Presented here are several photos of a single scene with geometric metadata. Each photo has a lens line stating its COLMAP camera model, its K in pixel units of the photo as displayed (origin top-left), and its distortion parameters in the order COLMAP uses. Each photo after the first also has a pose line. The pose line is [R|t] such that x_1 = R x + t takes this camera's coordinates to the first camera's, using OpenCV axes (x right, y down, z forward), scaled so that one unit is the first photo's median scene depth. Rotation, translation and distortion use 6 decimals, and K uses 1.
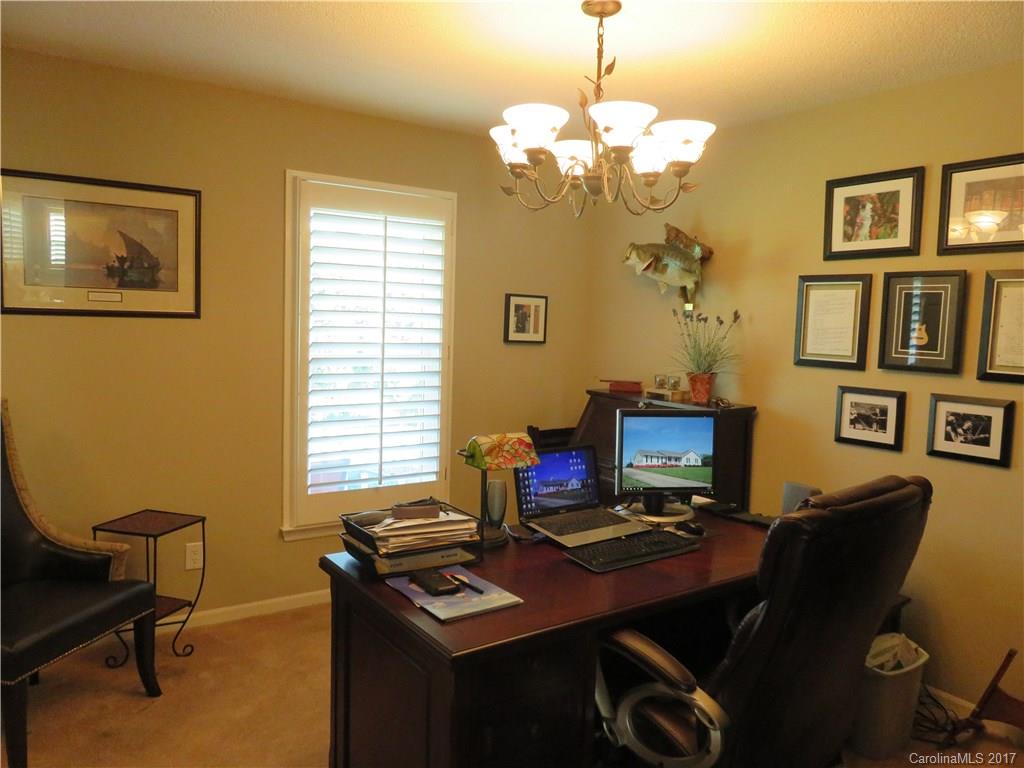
lens RADIAL K [[760.1, 0, 510.7], [0, 760.1, 383.4], [0, 0, 1]] dist [-0.008240, -0.000807]
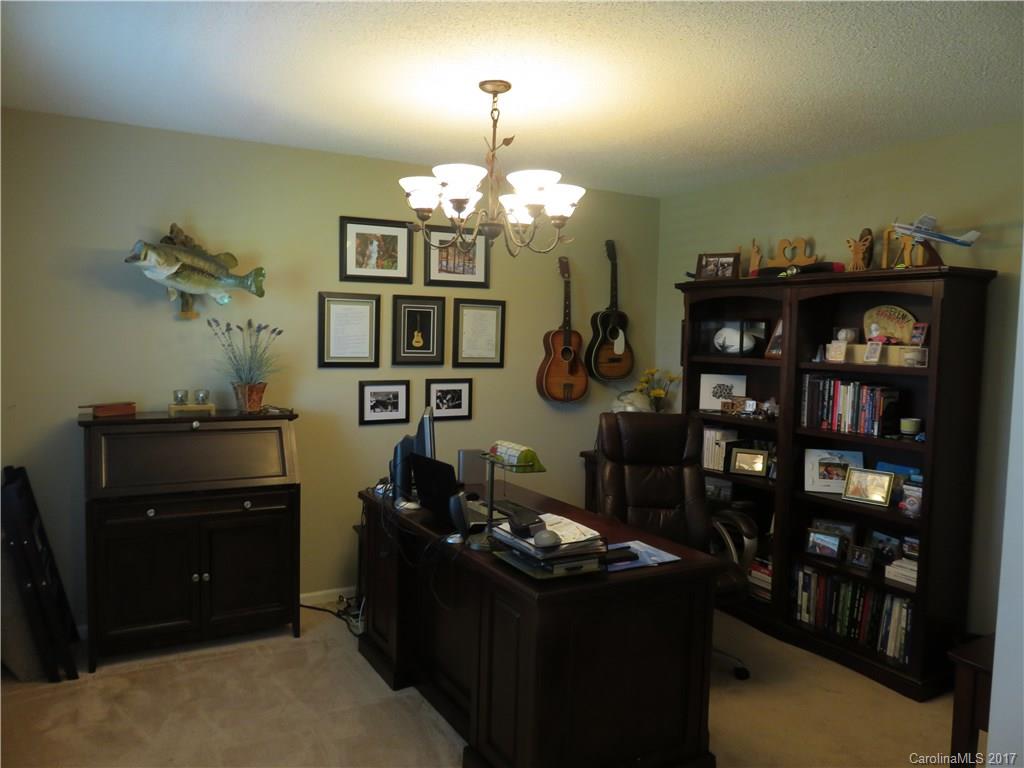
lens RADIAL K [[760.1, 0, 509.5], [0, 760.1, 382.0], [0, 0, 1]] dist [-0.008240, -0.000807]
pose [[0.101063, -0.091638, 0.990651, -0.843315], [0.070032, 0.993934, 0.084797, -0.089924], [-0.992412, 0.060807, 0.106868, 0.646454]]
